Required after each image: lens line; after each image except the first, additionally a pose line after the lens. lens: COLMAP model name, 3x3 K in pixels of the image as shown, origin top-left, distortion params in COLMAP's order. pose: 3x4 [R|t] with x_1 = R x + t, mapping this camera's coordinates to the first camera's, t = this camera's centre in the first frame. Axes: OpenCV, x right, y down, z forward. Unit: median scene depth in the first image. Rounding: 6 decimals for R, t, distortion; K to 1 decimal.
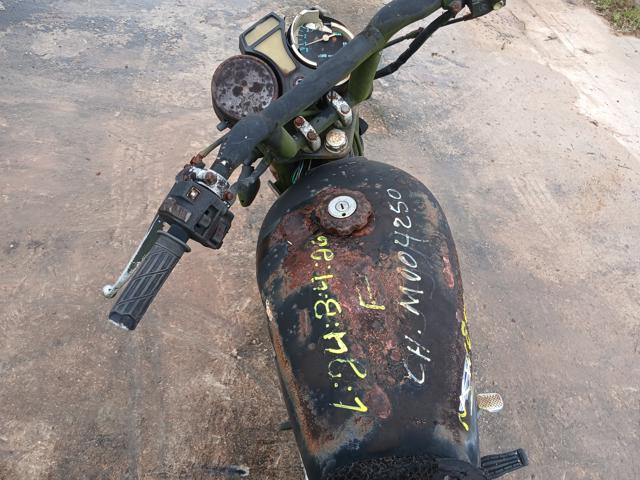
lens RADIAL K [[497.3, 0, 319.2], [0, 497.3, 241.5], [0, 0, 1]] dist [0.028223, -0.091245]
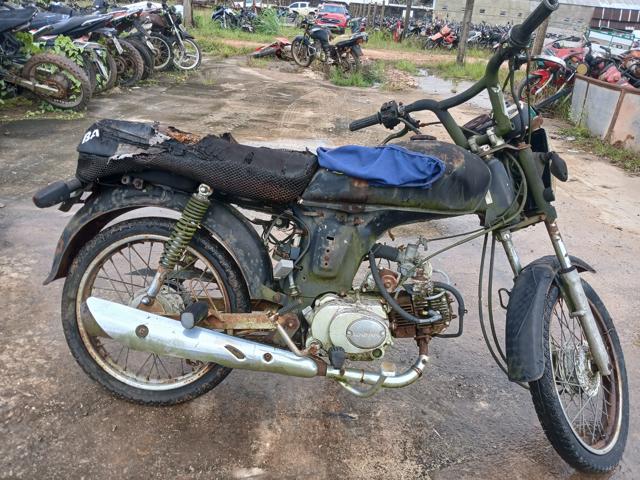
lens RADIAL K [[497.3, 0, 320.3], [0, 497.3, 246.4], [0, 0, 1]] dist [0.028223, -0.091245]
pose [[0.992217, -0.066746, -0.105123, -0.060928], [0.021379, 0.922983, -0.384247, 0.455358], [0.122674, 0.379009, 0.917226, -0.305531]]
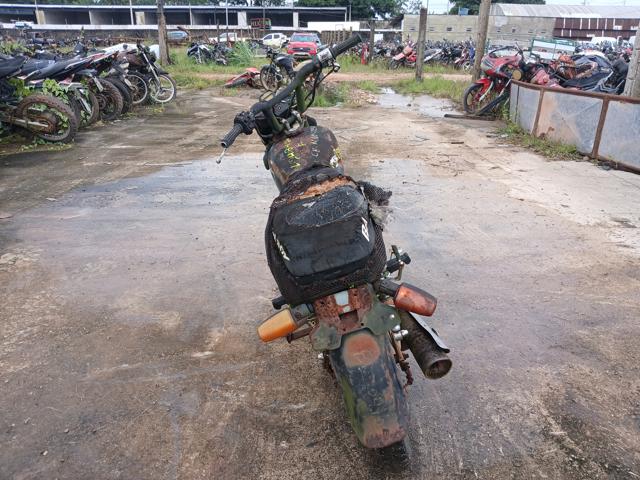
lens RADIAL K [[497.3, 0, 321.2], [0, 497.3, 245.0], [0, 0, 1]] dist [0.028223, -0.091245]
pose [[0.985317, -0.148616, -0.084045, 0.161369], [0.098773, 0.897694, -0.429406, 0.834881], [0.139263, 0.414799, 0.899193, -0.617359]]
